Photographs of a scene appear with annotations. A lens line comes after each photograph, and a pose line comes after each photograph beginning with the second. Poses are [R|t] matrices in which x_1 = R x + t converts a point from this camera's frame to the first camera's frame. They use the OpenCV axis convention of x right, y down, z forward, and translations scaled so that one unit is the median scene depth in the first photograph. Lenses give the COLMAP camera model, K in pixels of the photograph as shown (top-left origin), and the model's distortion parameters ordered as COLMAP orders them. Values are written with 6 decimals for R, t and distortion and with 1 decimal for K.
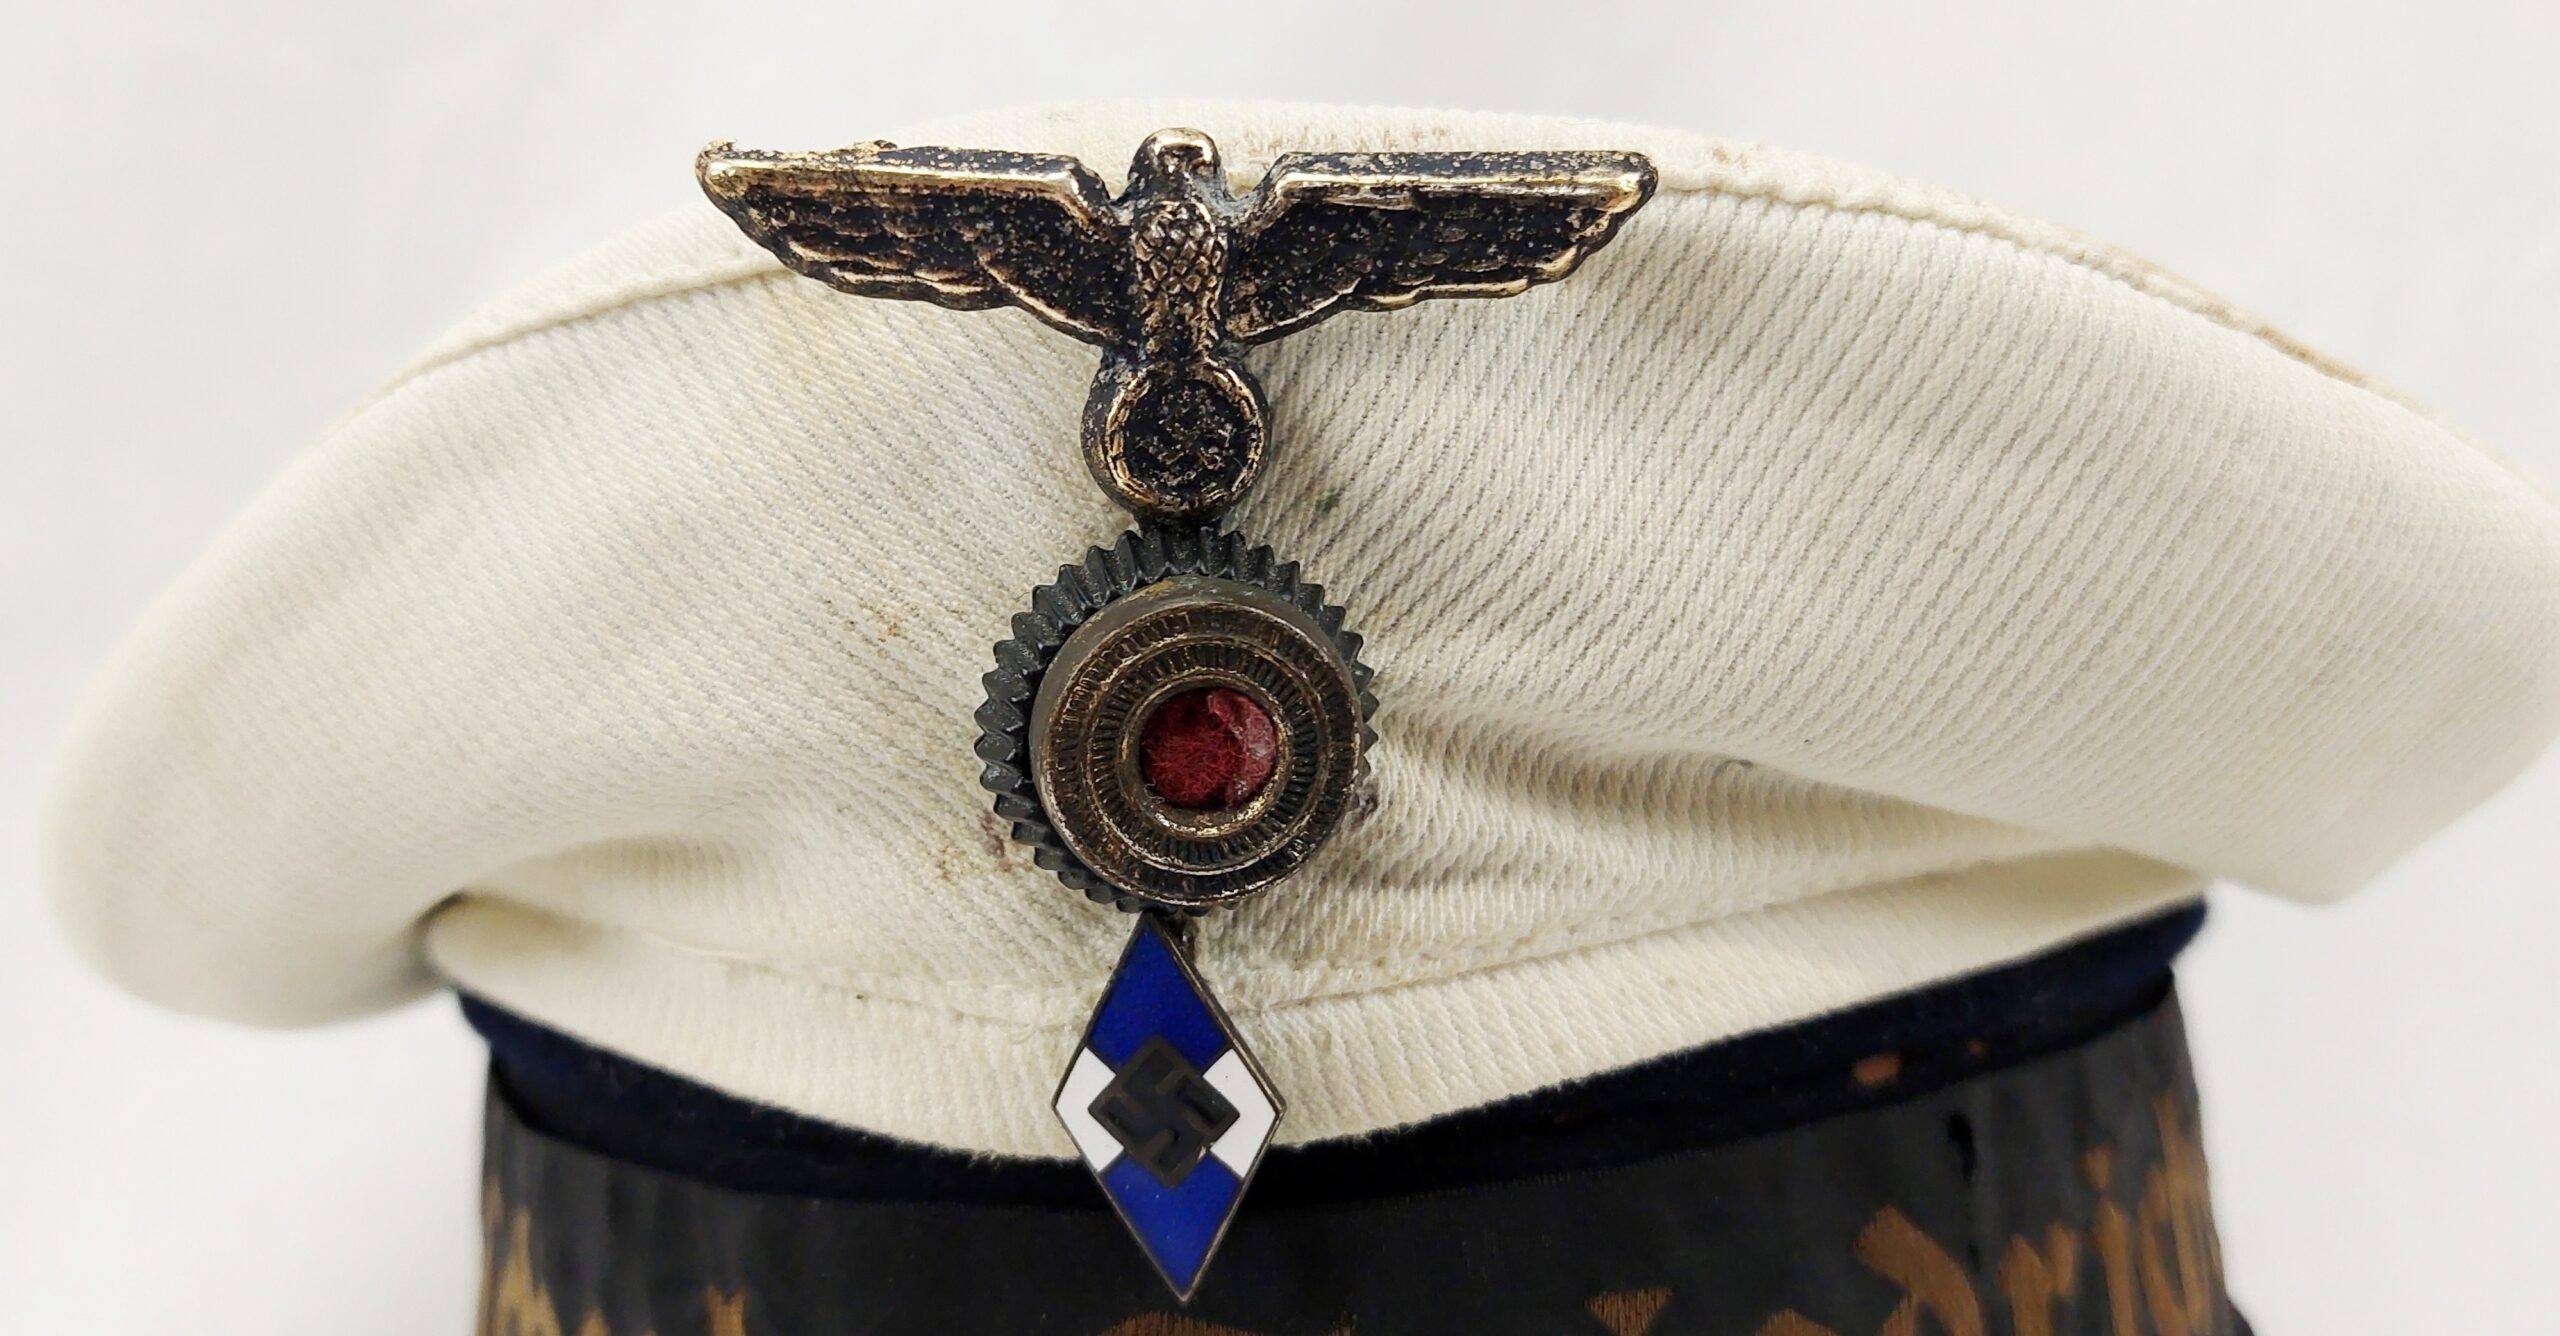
lens RADIAL K [[2287.8, 0, 1176.2], [0, 2287.8, 582.5], [0, 0, 1]] dist [0.032246, -0.110947]
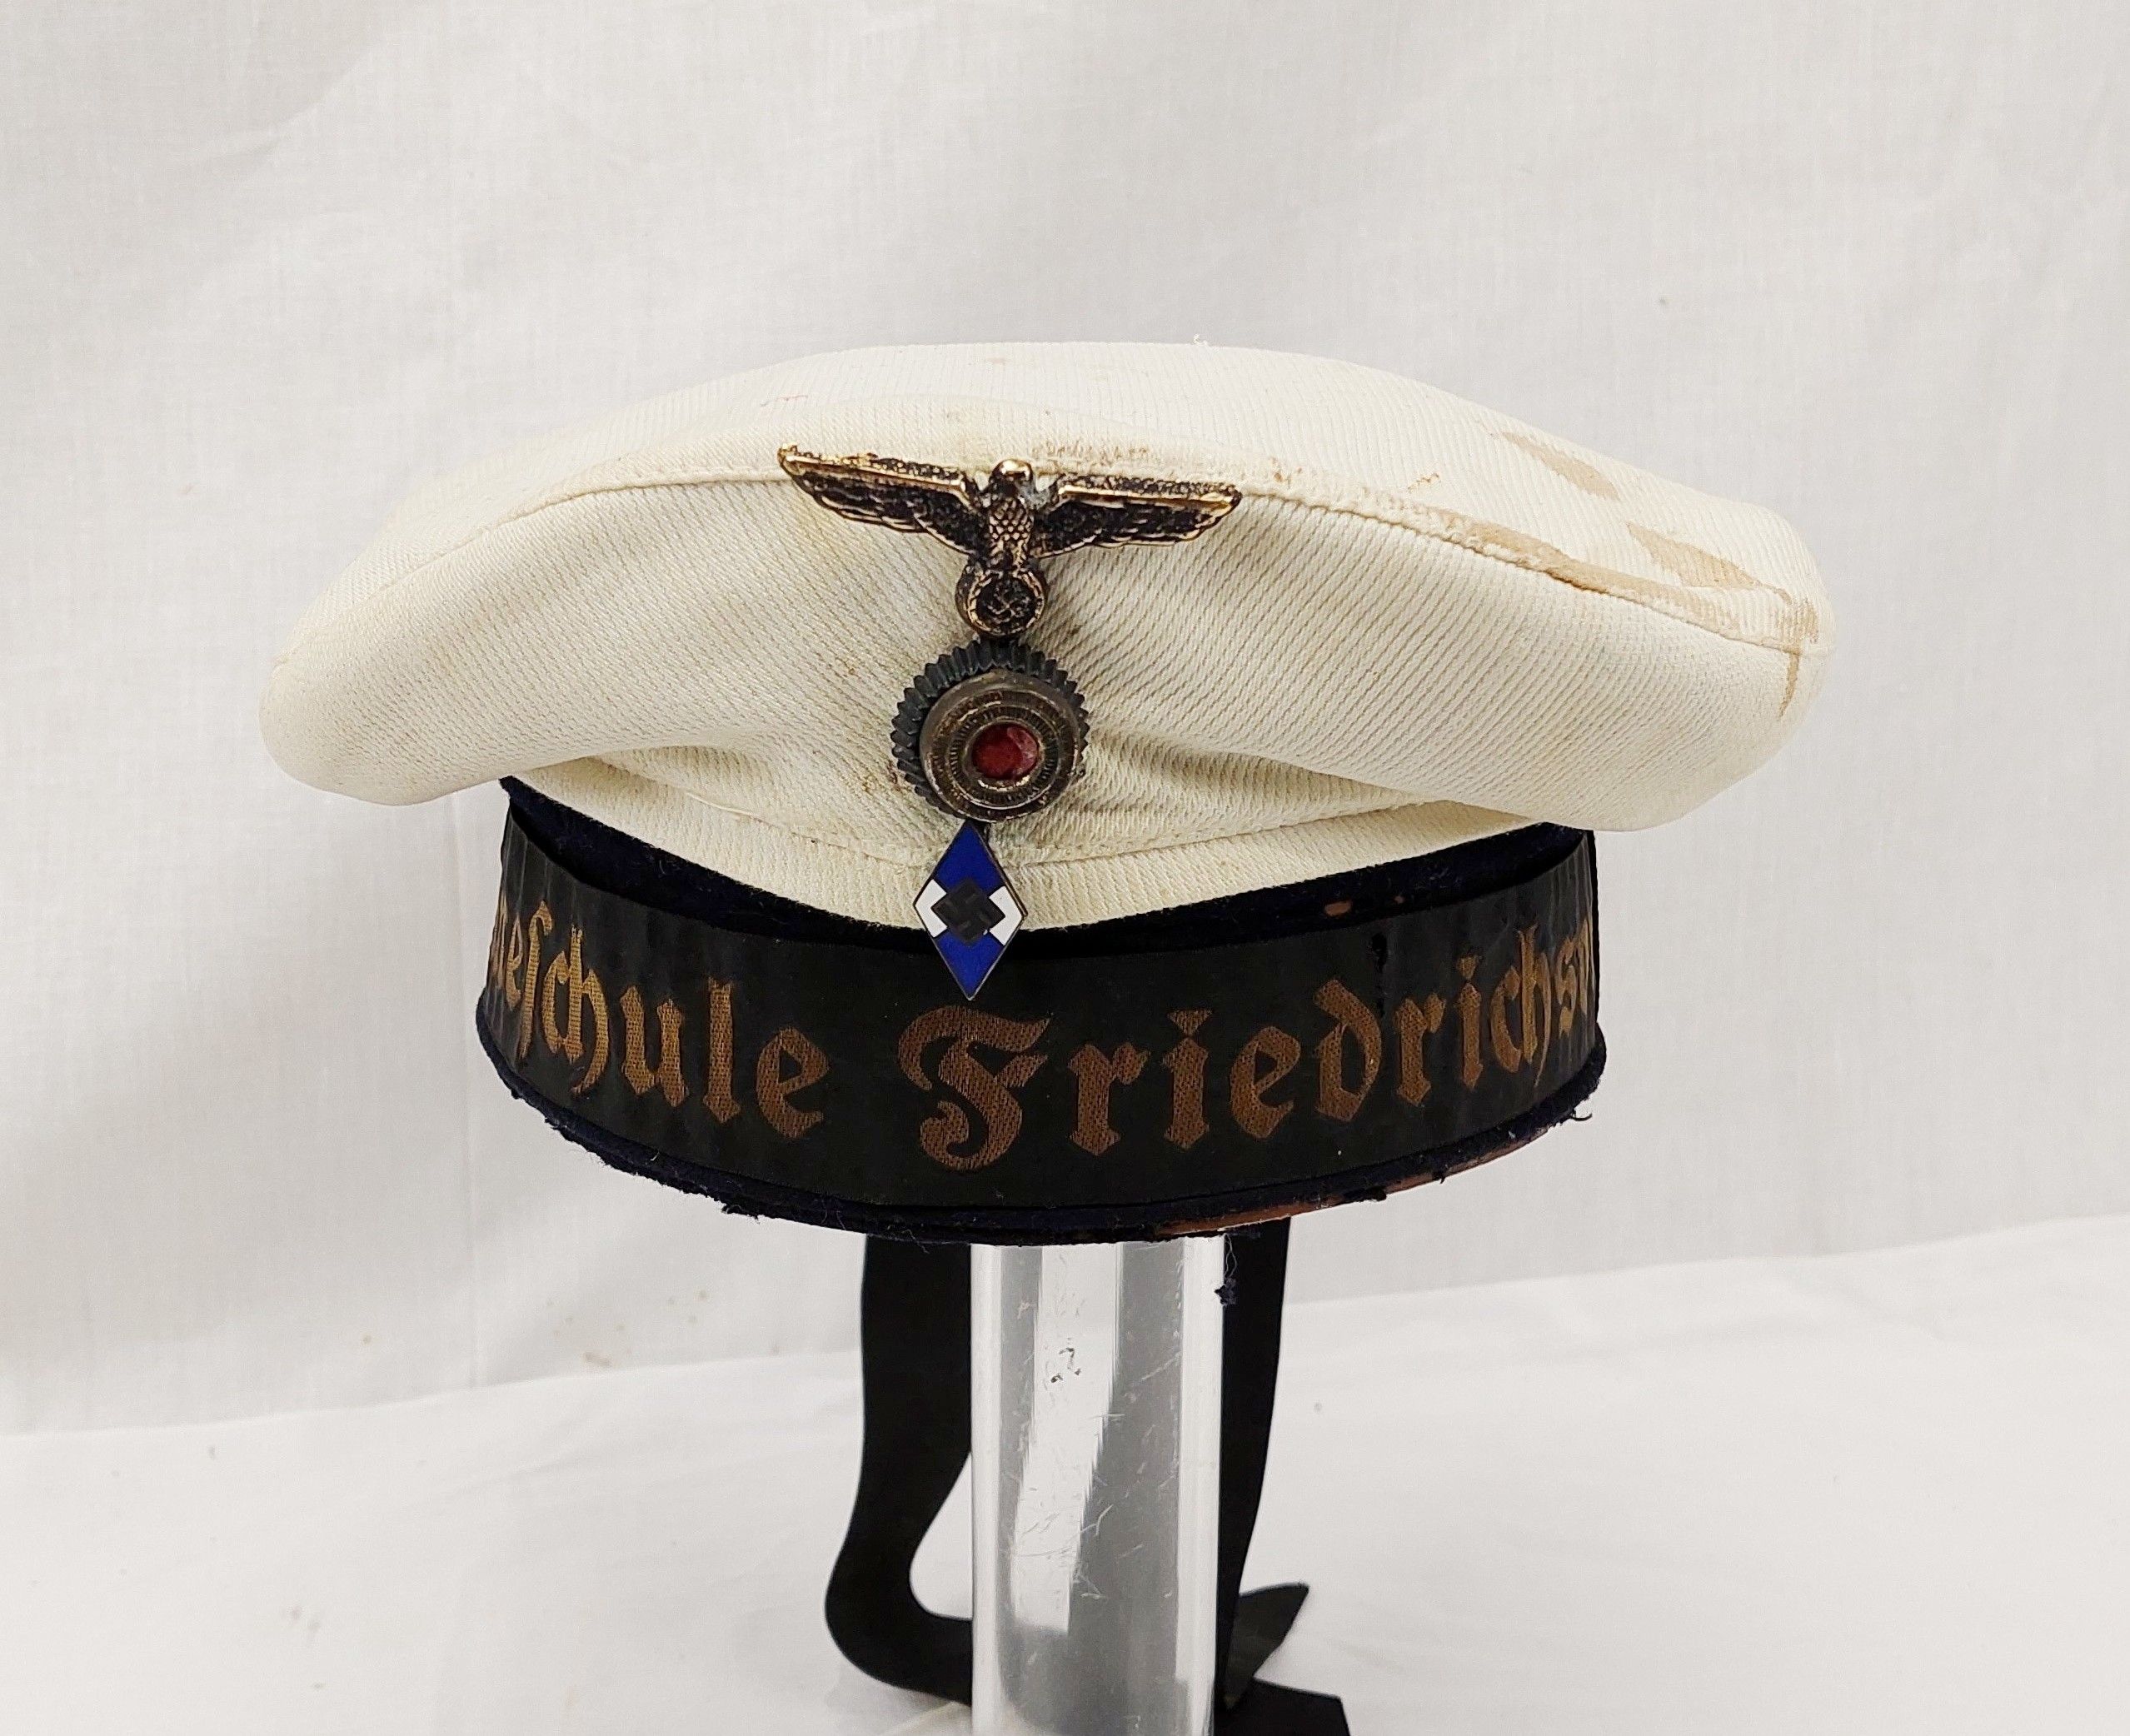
lens RADIAL K [[1785.2, 0, 1060.3], [0, 1785.2, 867.6], [0, 0, 1]] dist [0.004851, 0.000309]
pose [[0.995150, 0.069356, 0.069765, -0.038478], [-0.083027, 0.972524, 0.217494, -0.165795], [-0.052764, -0.222231, 0.973565, -0.565772]]
